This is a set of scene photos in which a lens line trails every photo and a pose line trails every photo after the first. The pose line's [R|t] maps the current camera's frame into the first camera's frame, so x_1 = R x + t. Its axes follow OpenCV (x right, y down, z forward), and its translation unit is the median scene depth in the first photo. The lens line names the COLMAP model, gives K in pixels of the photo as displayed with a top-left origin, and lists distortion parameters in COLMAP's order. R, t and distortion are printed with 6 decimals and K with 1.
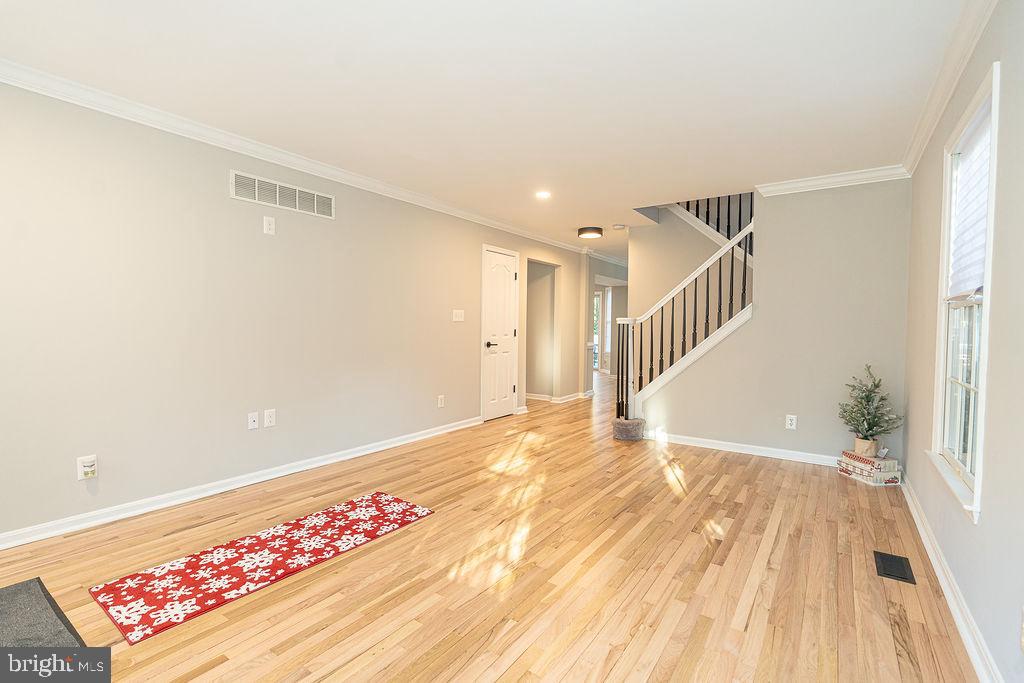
lens RADIAL K [[461.3, 0, 516.9], [0, 461.3, 339.8], [0, 0, 1]] dist [-0.008486, 0.000394]
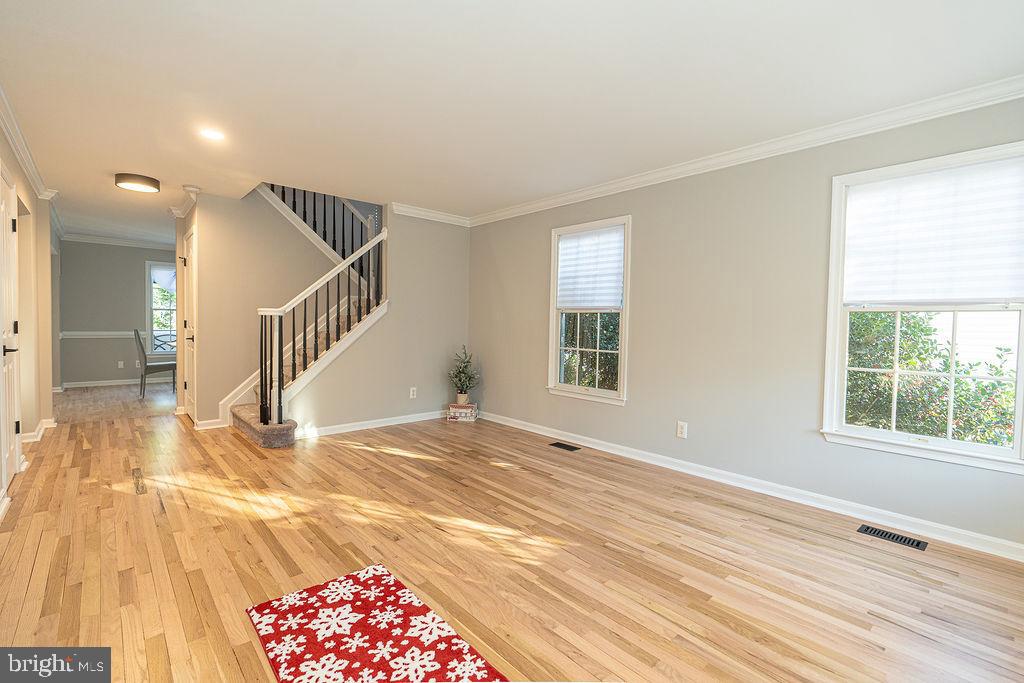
lens RADIAL K [[458.7, 0, 516.8], [0, 458.7, 338.4], [0, 0, 1]] dist [-0.004239, 0.000964]
pose [[0.220309, -0.039080, 0.974647, -0.830132], [0.014482, 0.999218, 0.036792, -0.026488], [-0.975323, 0.006009, 0.220703, 0.586597]]
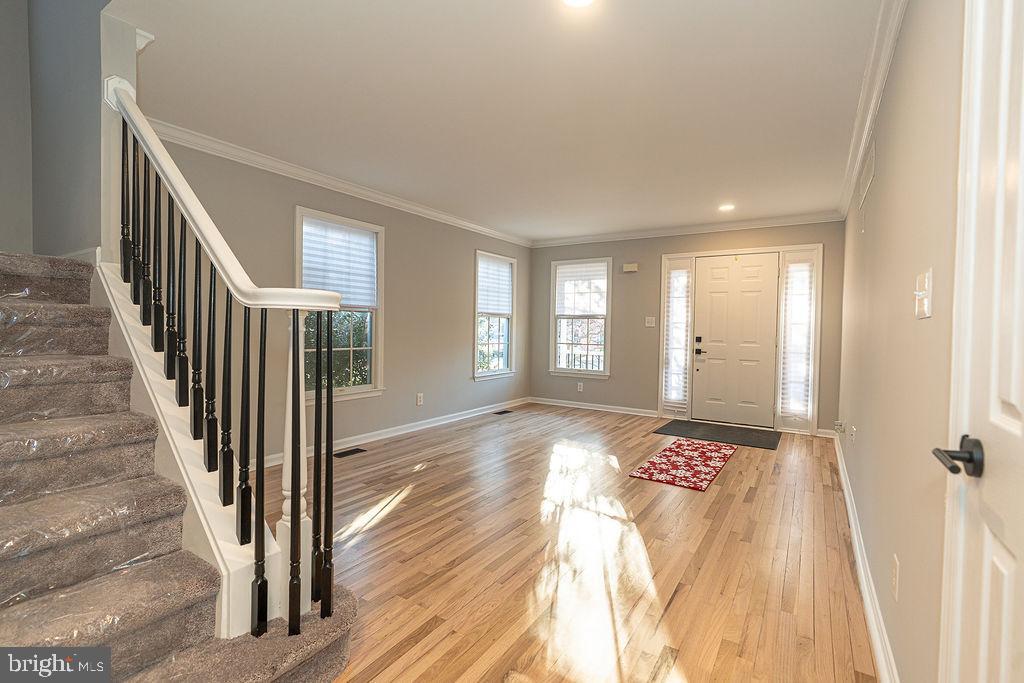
lens RADIAL K [[458.7, 0, 516.8], [0, 458.7, 338.4], [0, 0, 1]] dist [-0.004239, 0.000964]
pose [[-0.998975, -0.027615, -0.035879, 0.177998], [-0.029607, 0.997978, 0.056236, -0.061594], [0.034254, 0.057240, -0.997773, 2.147846]]
